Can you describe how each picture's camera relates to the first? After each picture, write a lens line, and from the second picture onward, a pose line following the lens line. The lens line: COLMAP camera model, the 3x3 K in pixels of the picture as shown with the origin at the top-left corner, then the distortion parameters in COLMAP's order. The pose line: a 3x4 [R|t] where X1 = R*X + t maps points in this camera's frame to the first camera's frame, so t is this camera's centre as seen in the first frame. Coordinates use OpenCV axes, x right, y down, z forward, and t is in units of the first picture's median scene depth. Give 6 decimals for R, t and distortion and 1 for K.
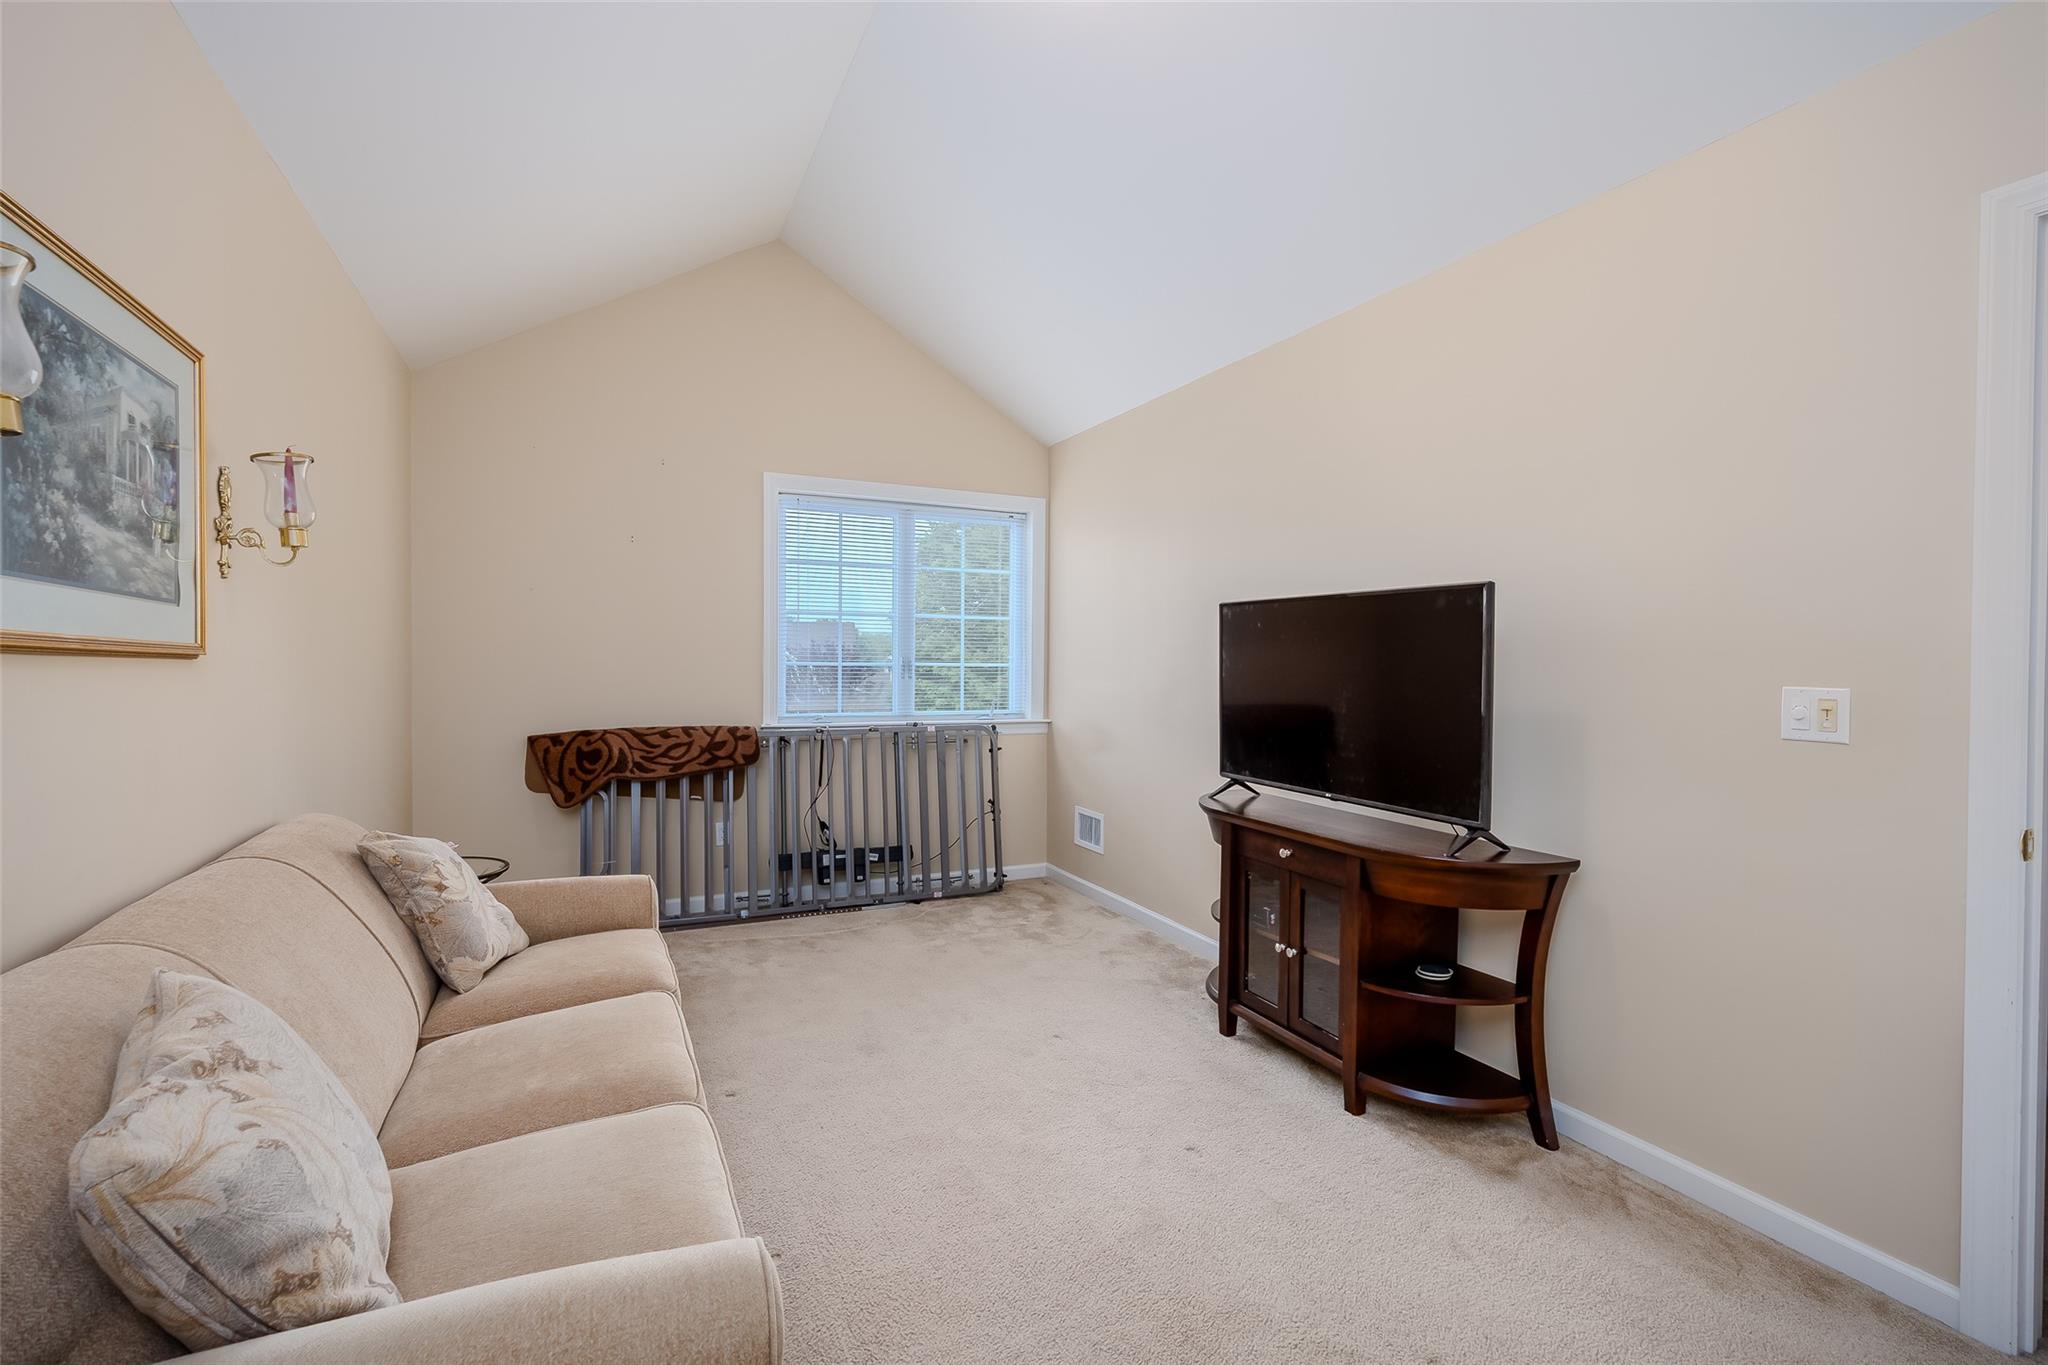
lens RADIAL K [[931.1, 0, 1023.5], [0, 931.1, 675.8], [0, 0, 1]] dist [0.000468, -0.000176]
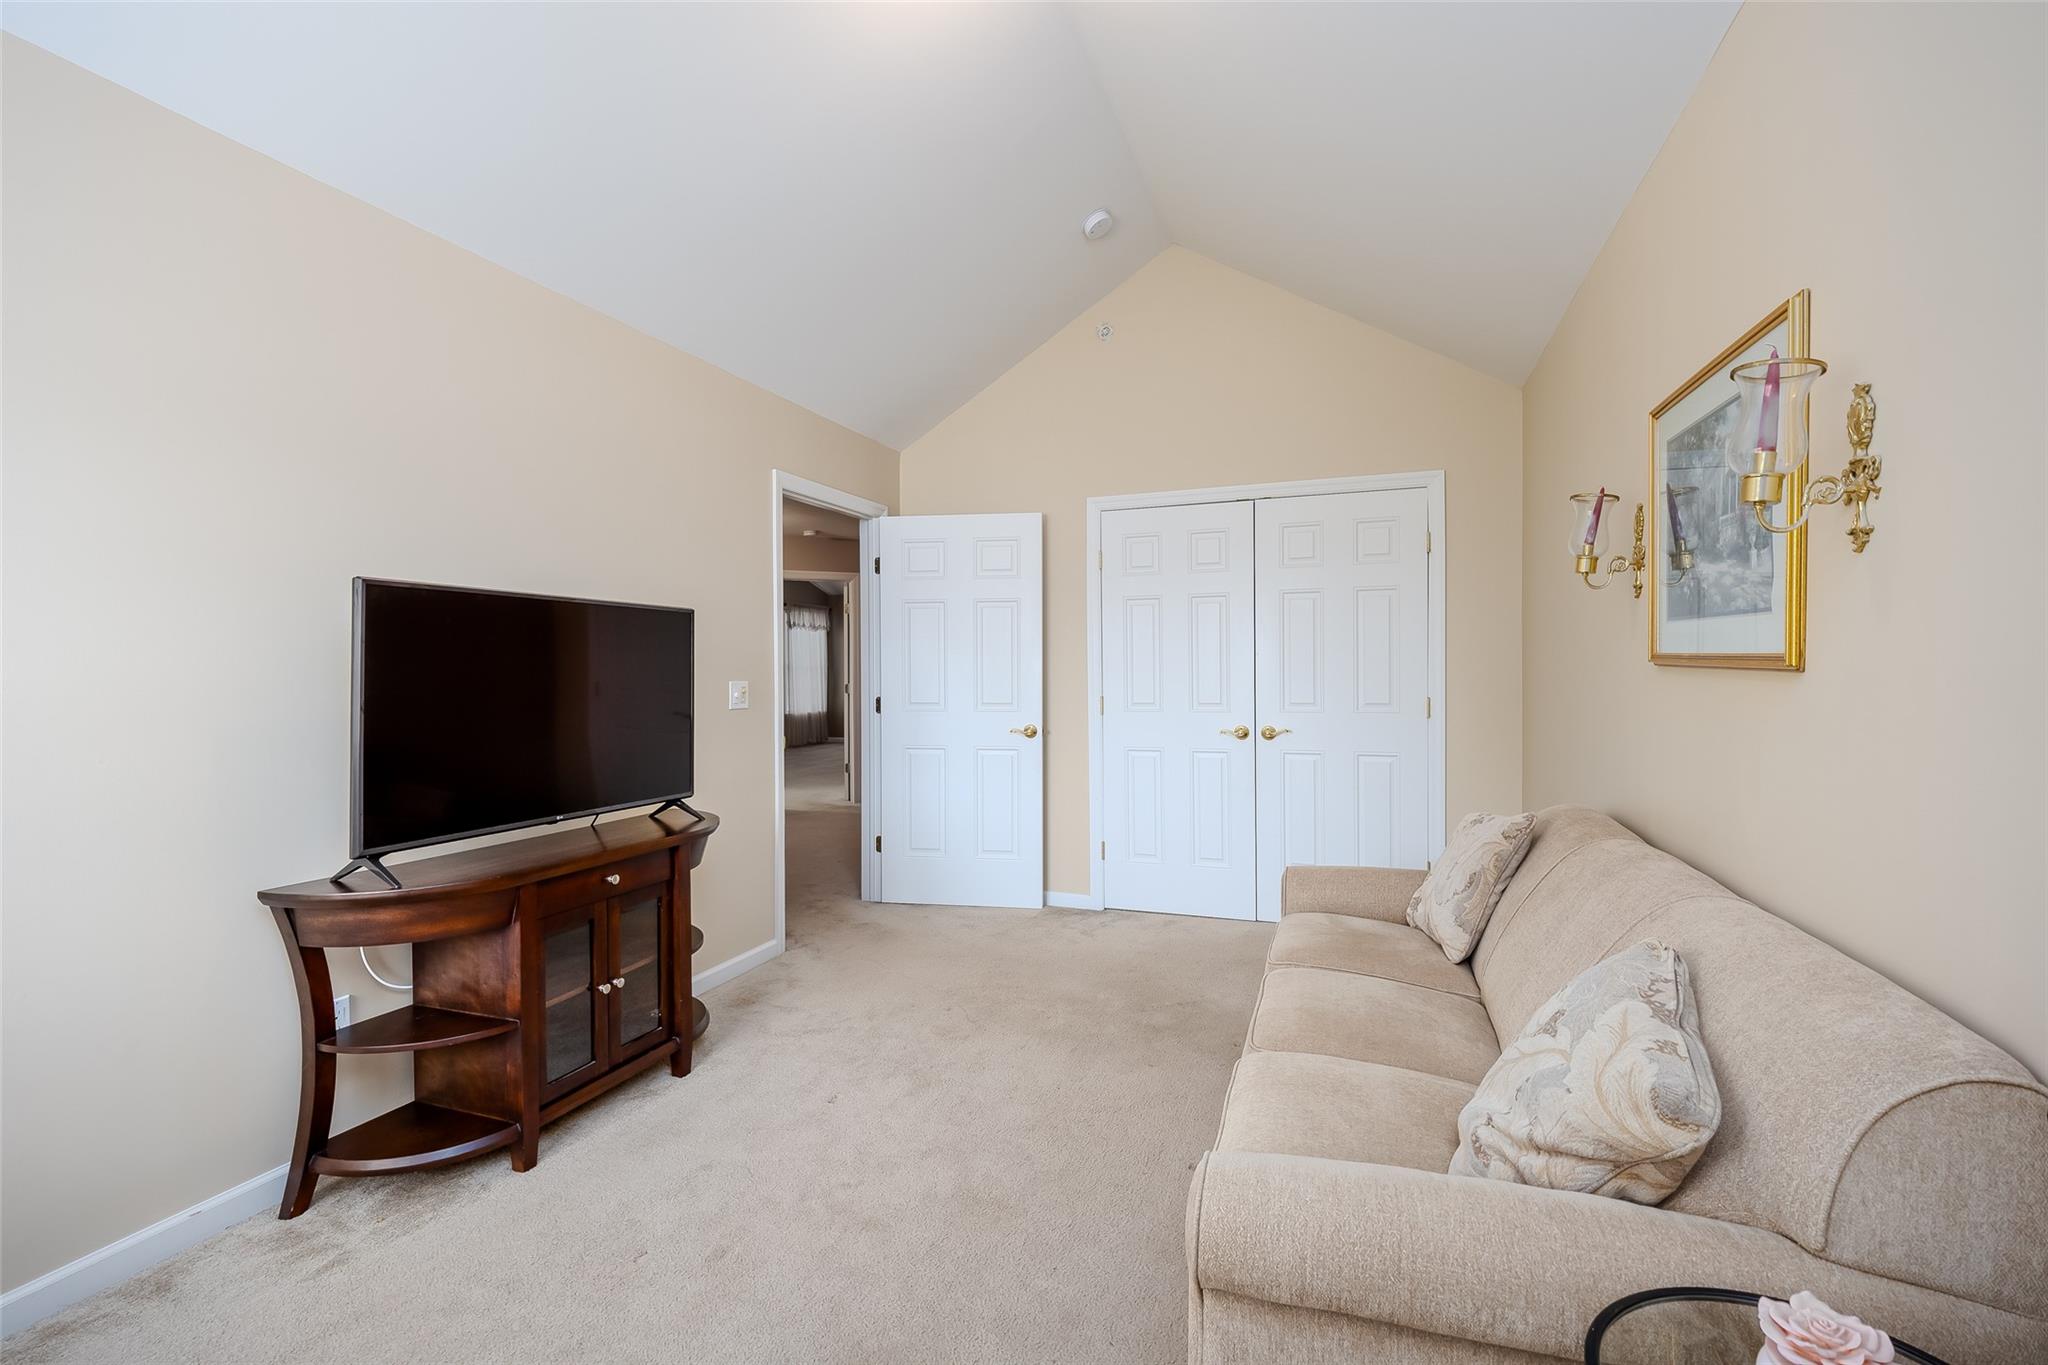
lens RADIAL K [[931.1, 0, 1023.5], [0, 931.1, 675.8], [0, 0, 1]] dist [0.000468, -0.000176]
pose [[-0.721888, -0.007865, 0.691965, -0.951018], [0.010323, 0.999702, 0.022132, -0.038832], [-0.691933, 0.023120, -0.721591, 2.038485]]
